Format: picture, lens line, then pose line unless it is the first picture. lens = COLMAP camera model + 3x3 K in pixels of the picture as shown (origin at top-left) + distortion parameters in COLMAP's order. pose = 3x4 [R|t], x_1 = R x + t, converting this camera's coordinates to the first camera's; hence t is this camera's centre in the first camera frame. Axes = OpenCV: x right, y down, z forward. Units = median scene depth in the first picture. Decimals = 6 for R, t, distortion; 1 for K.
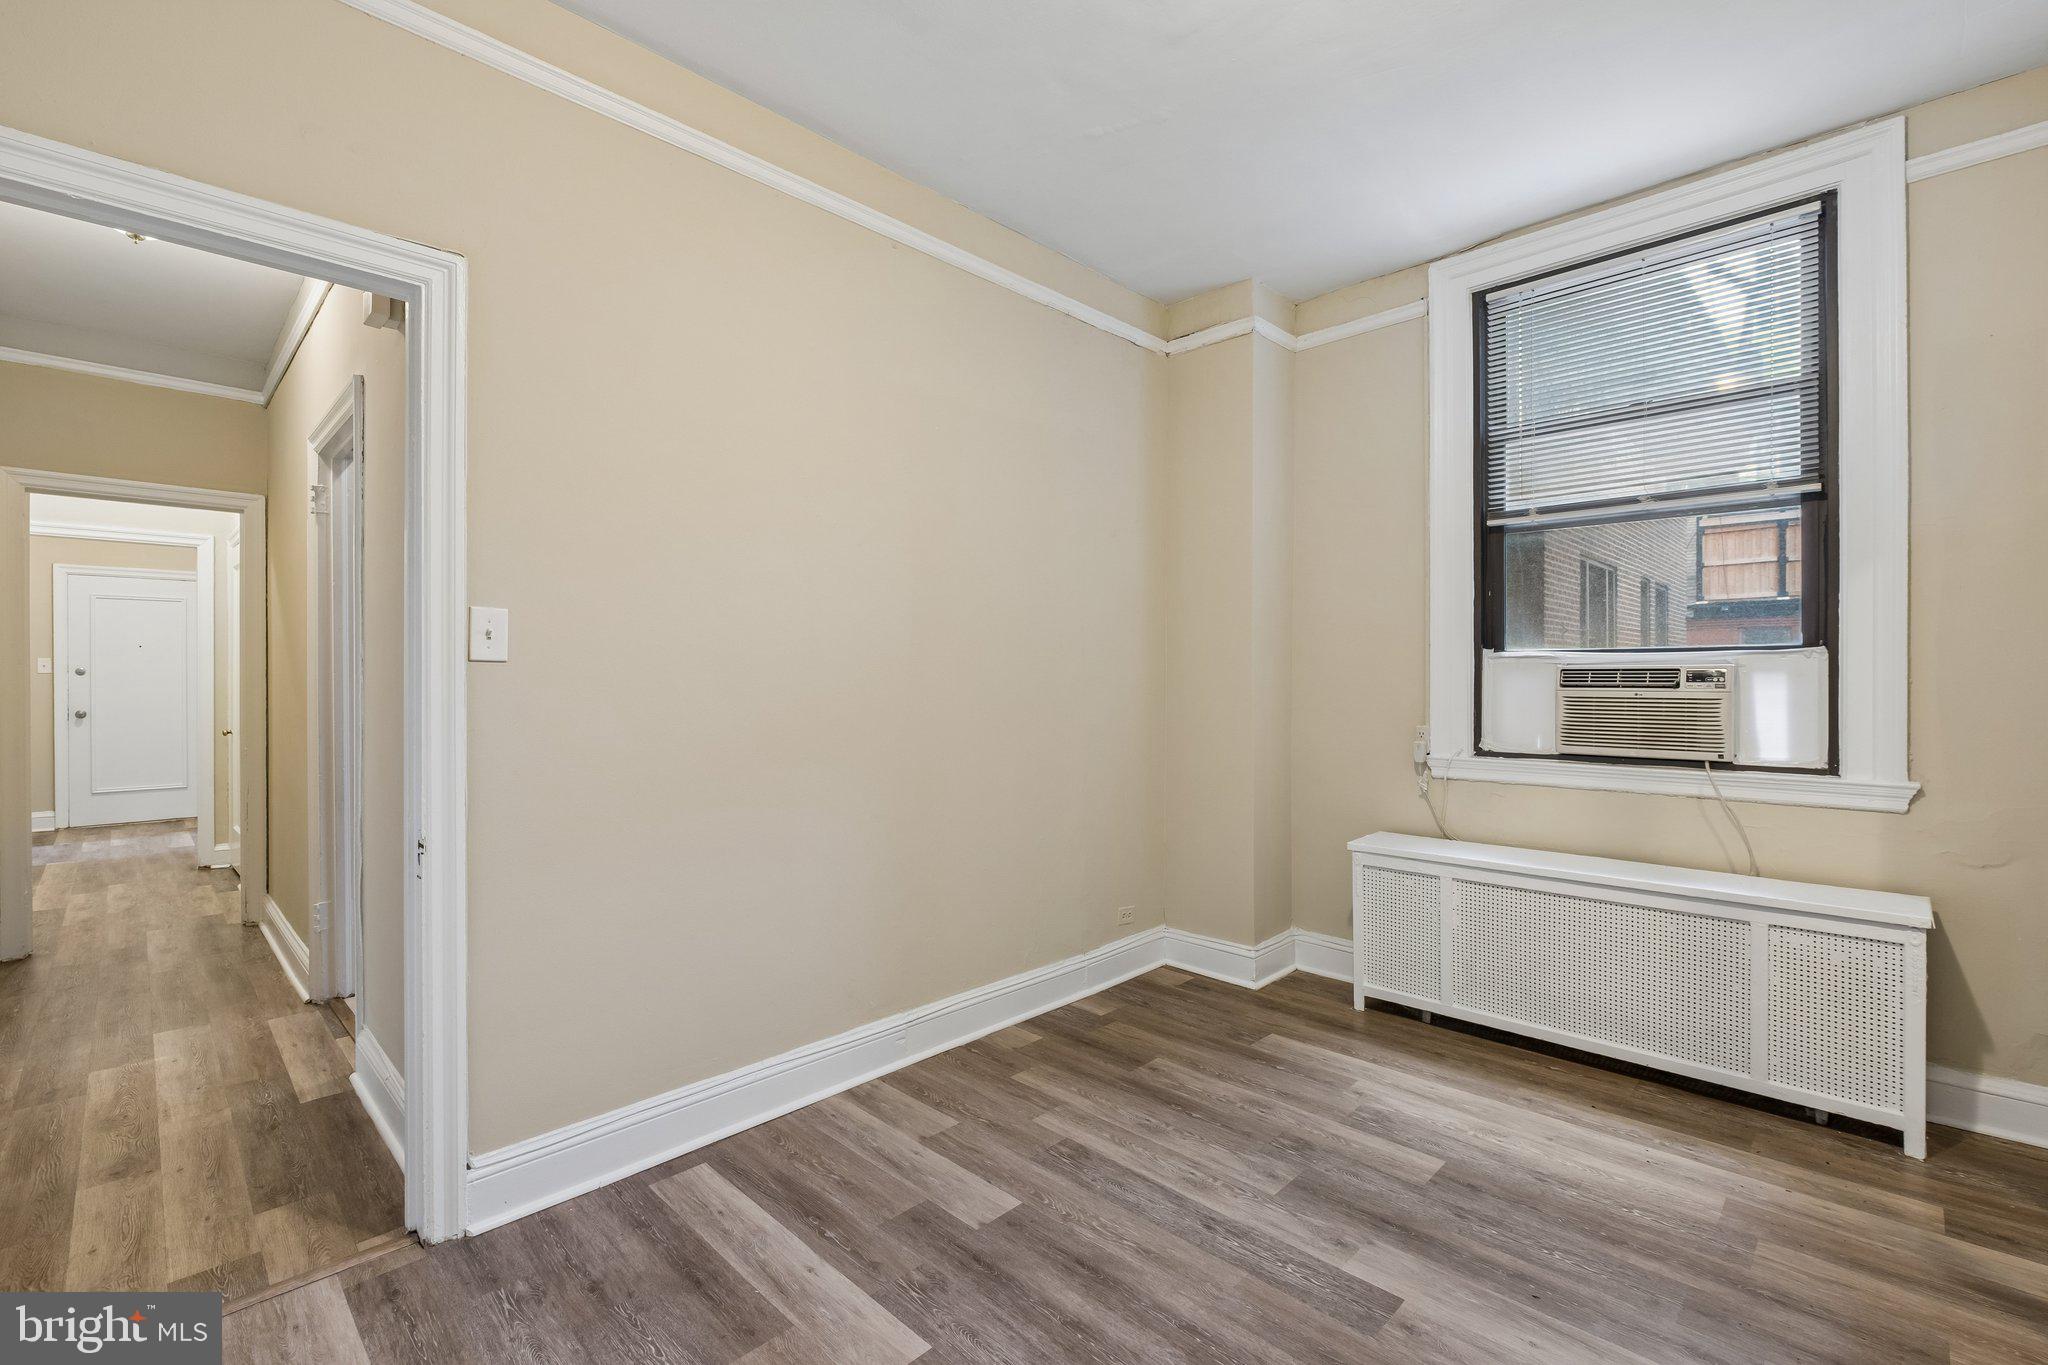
lens RADIAL K [[899.0, 0, 1021.3], [0, 899.0, 687.5], [0, 0, 1]] dist [0.001402, 0.000804]
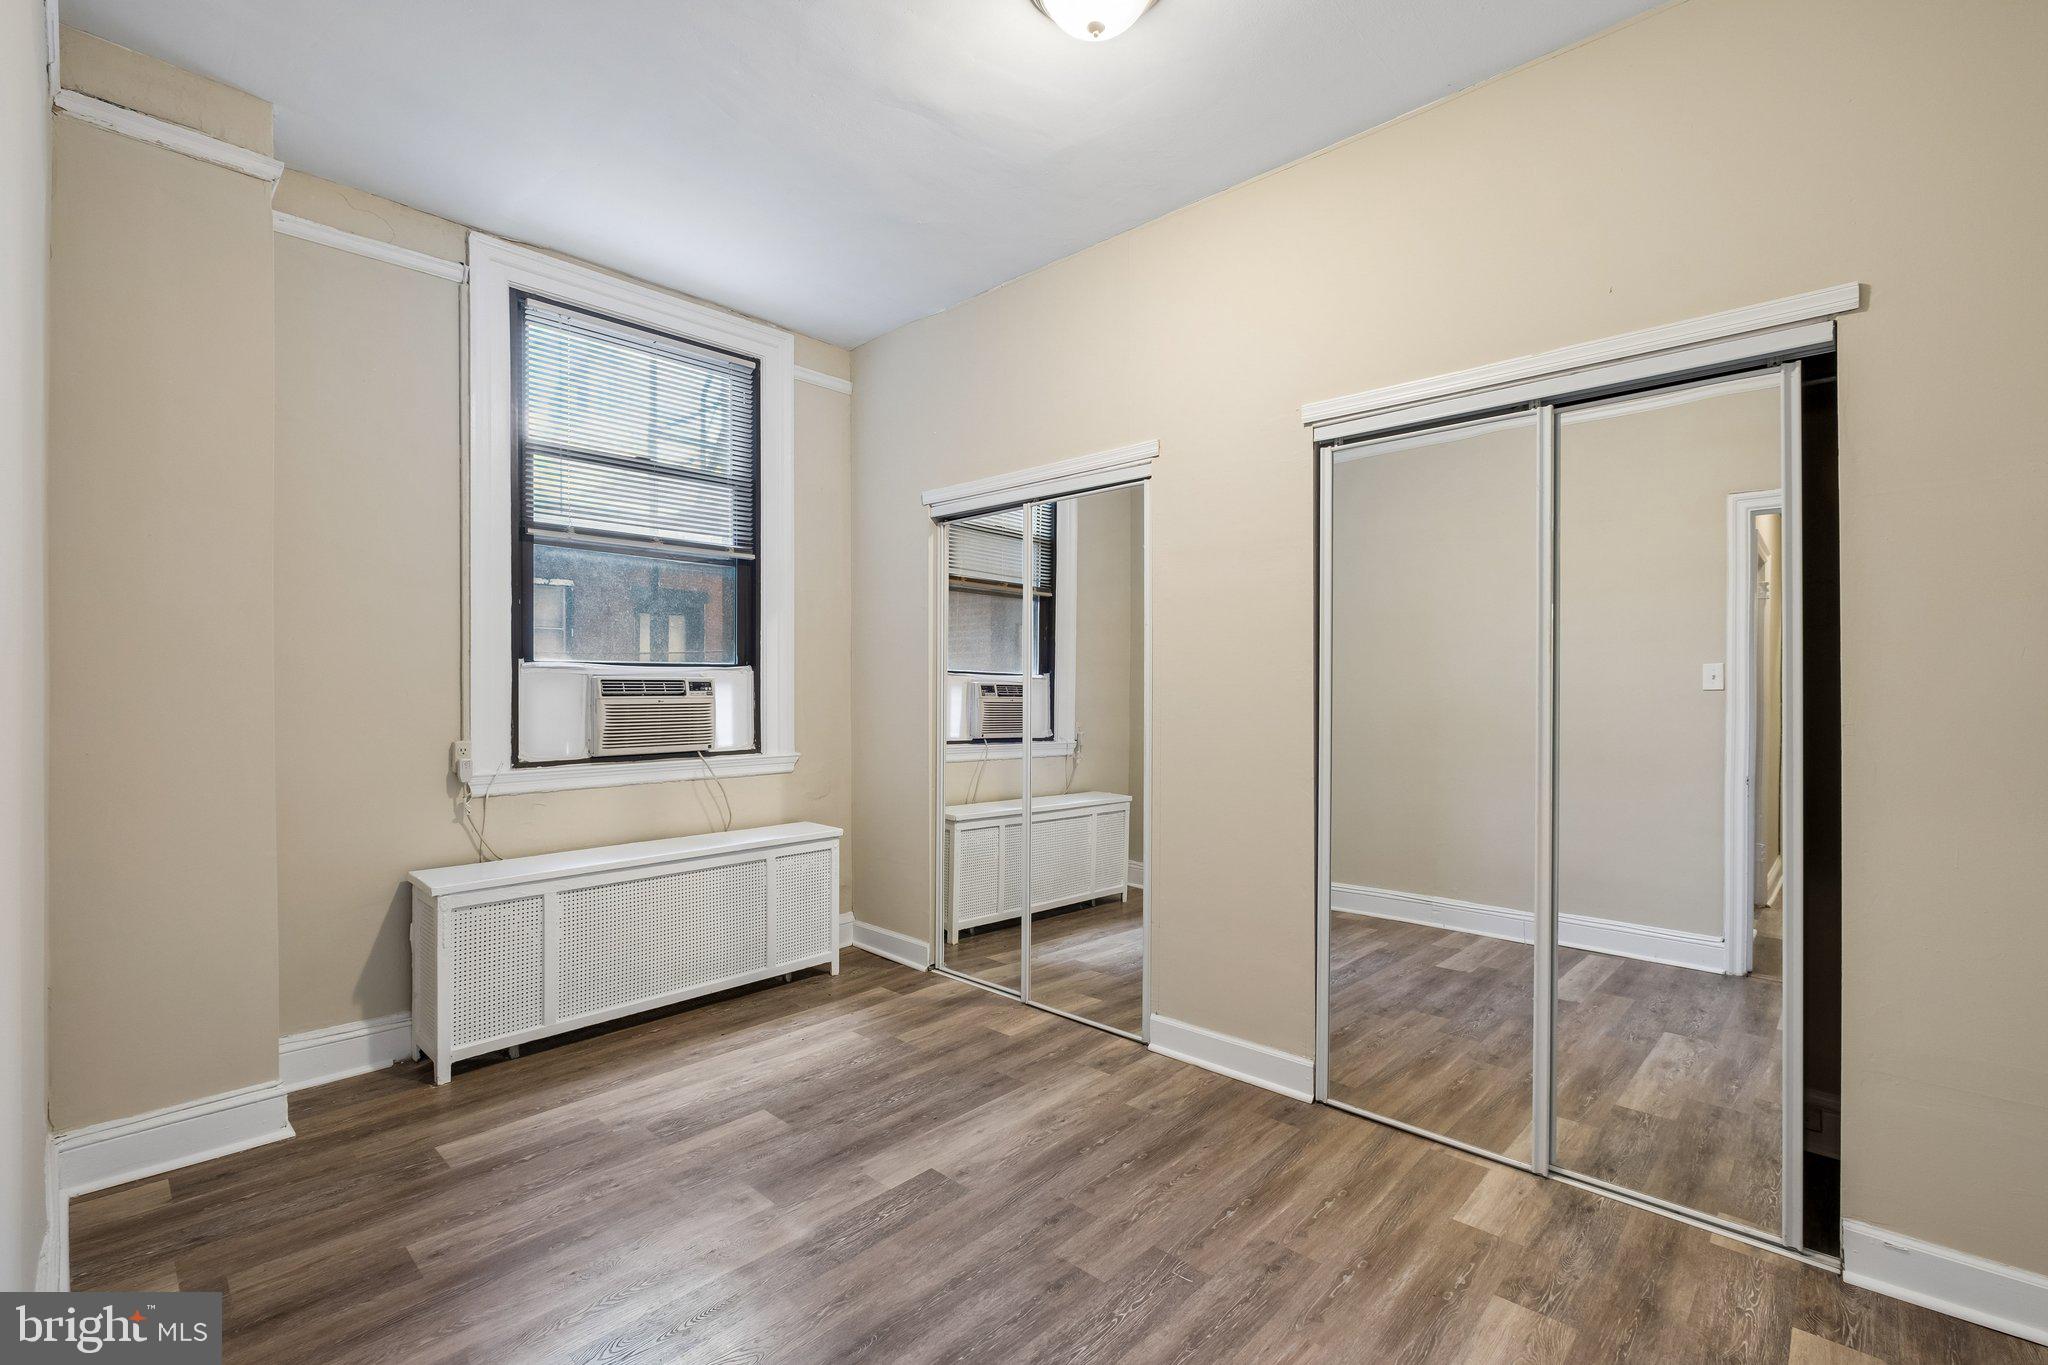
lens RADIAL K [[899.0, 0, 1015.3], [0, 899.0, 689.1], [0, 0, 1]] dist [0.001402, 0.000804]
pose [[-0.014655, -0.006896, 0.999869, -0.546518], [0.005177, 0.999962, 0.006972, -0.014884], [-0.999879, 0.005278, -0.014619, 0.554332]]
